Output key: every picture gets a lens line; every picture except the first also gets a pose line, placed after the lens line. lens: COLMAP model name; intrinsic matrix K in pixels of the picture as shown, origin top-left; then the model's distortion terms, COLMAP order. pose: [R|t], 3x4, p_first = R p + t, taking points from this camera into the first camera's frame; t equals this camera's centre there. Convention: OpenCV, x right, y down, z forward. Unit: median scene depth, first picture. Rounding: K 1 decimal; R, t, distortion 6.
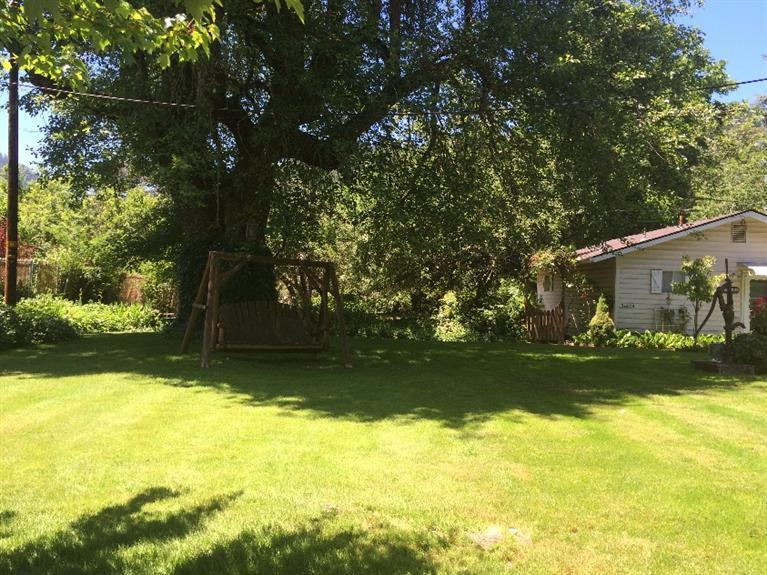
lens RADIAL K [[655.4, 0, 380.4], [0, 655.4, 286.8], [0, 0, 1]] dist [0.040328, -0.039337]
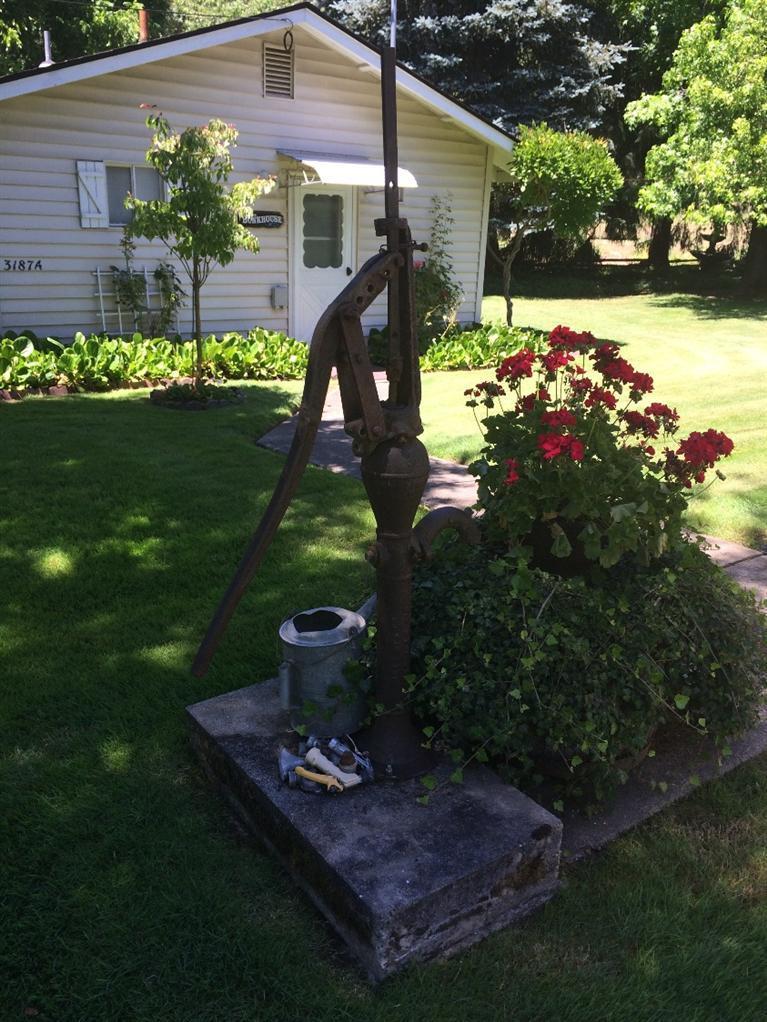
lens RADIAL K [[873.3, 0, 380.0], [0, 873.3, 514.7], [0, 0, 1]] dist [0.040328, -0.039337]
pose [[0.798527, -0.190562, 0.571000, 0.239459], [-0.016412, 0.941324, 0.337104, -0.008304], [-0.601736, -0.278558, 0.748545, 0.500191]]
